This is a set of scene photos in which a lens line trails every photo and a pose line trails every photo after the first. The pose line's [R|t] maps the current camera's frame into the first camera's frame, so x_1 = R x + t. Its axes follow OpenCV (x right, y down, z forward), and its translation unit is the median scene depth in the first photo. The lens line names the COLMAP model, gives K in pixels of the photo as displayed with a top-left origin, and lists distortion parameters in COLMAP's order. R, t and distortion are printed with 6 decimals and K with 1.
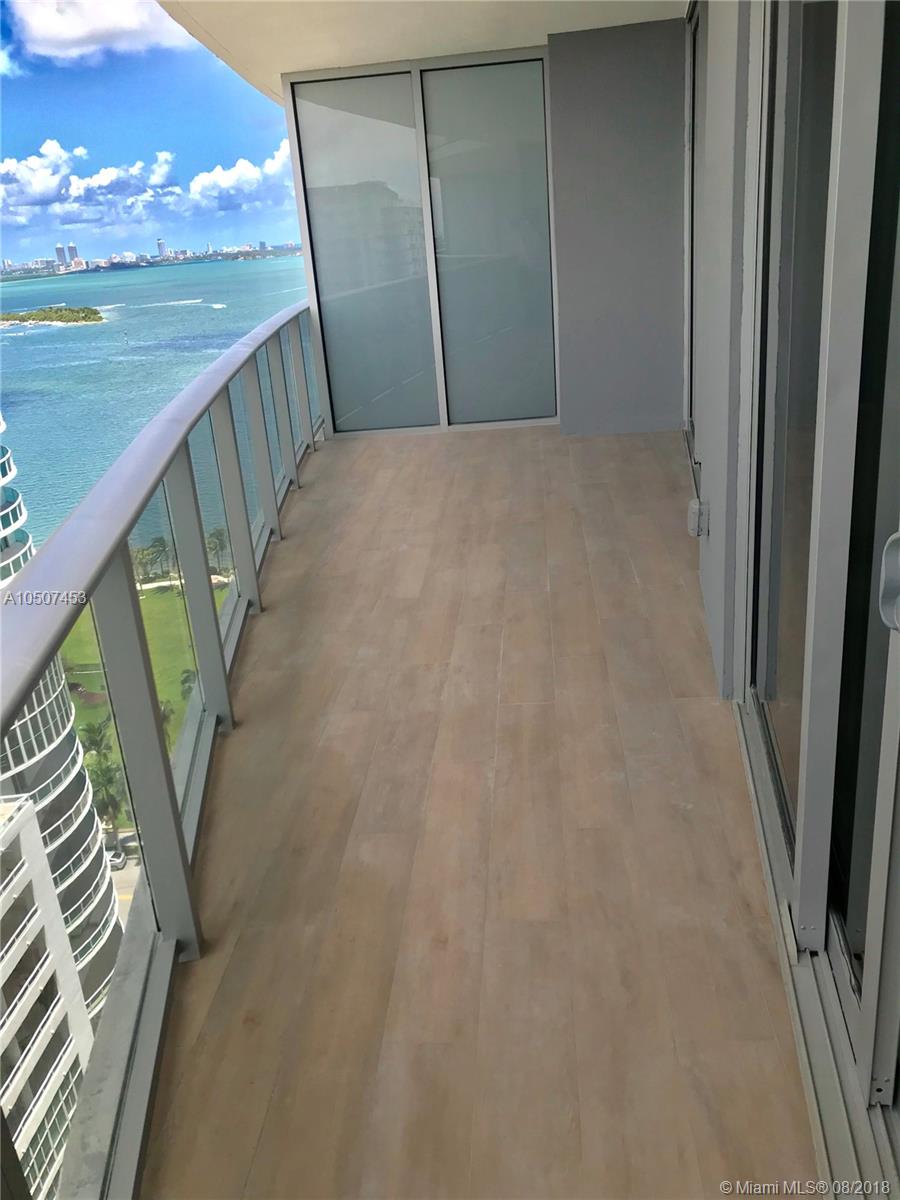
lens RADIAL K [[983.3, 0, 450.0], [0, 983.3, 600.0], [0, 0, 1]] dist [0.017089, -0.009119]
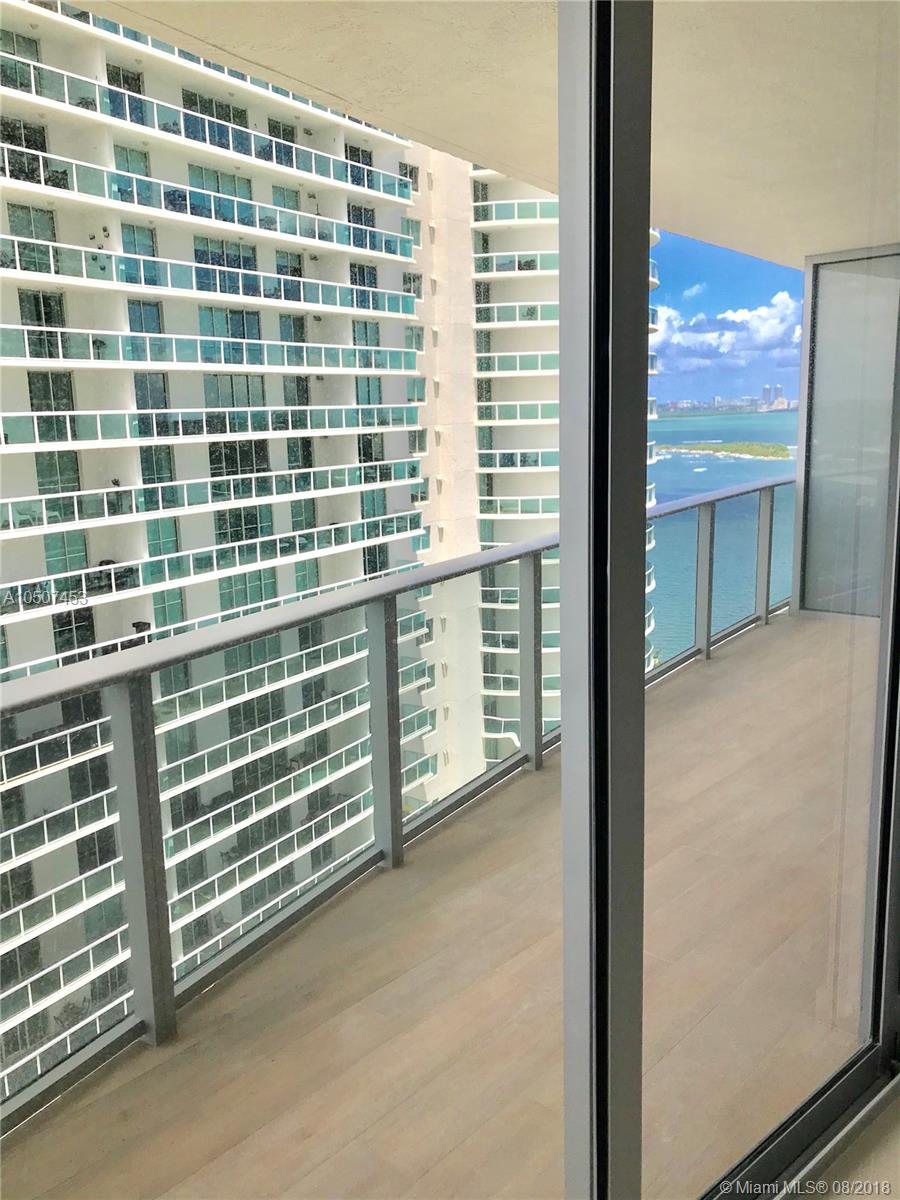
lens RADIAL K [[982.3, 0, 444.5], [0, 982.3, 583.7], [0, 0, 1]] dist [0.008766, 0.002377]
pose [[0.783865, 0.165874, -0.598366, 0.314869], [-0.252077, 0.965685, -0.062523, -0.087186], [0.567462, 0.199844, 0.798780, 0.086344]]
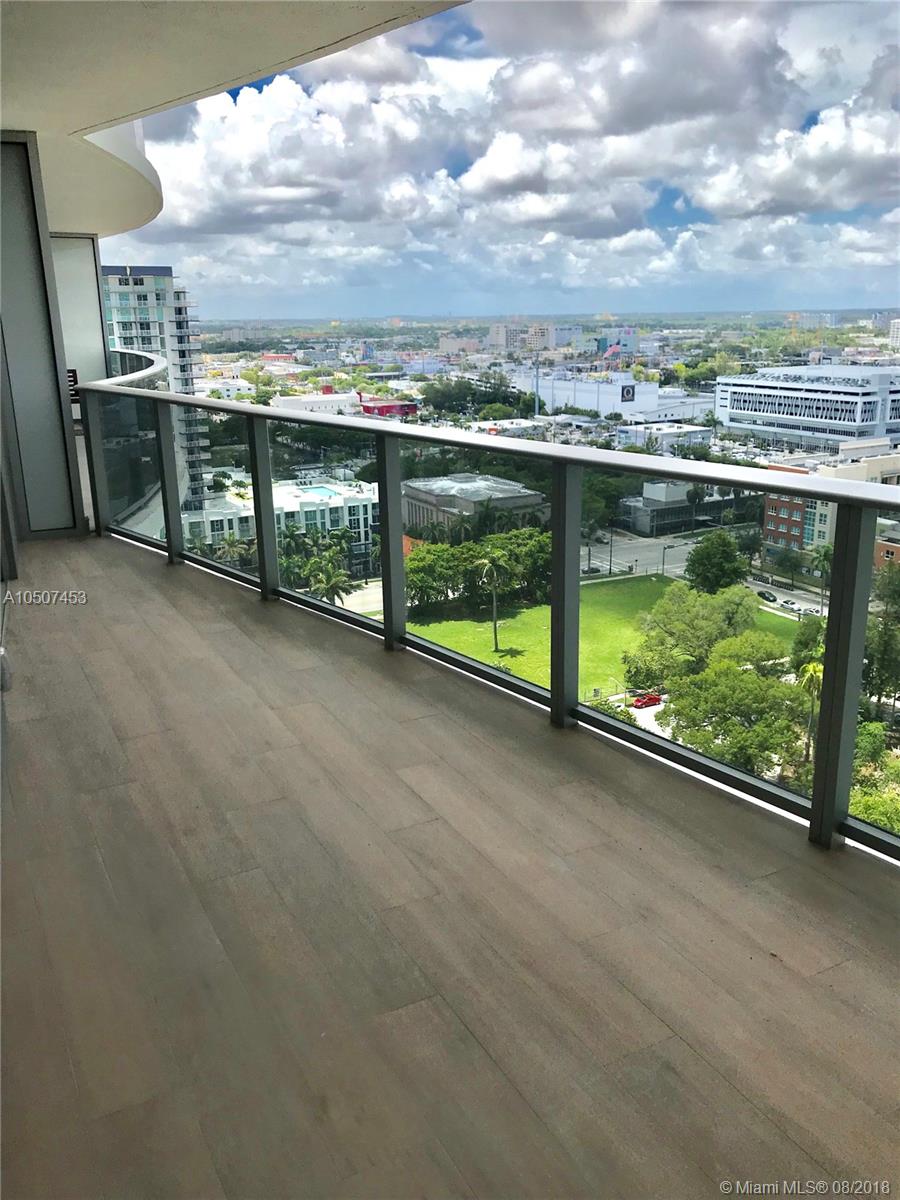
lens RADIAL K [[983.3, 0, 450.0], [0, 983.3, 600.0], [0, 0, 1]] dist [0.017089, -0.009119]
pose [[-0.840787, 0.241143, -0.484693, 0.270280], [-0.109549, 0.801007, 0.588547, -0.565341], [0.530166, 0.547940, -0.647059, 1.451525]]
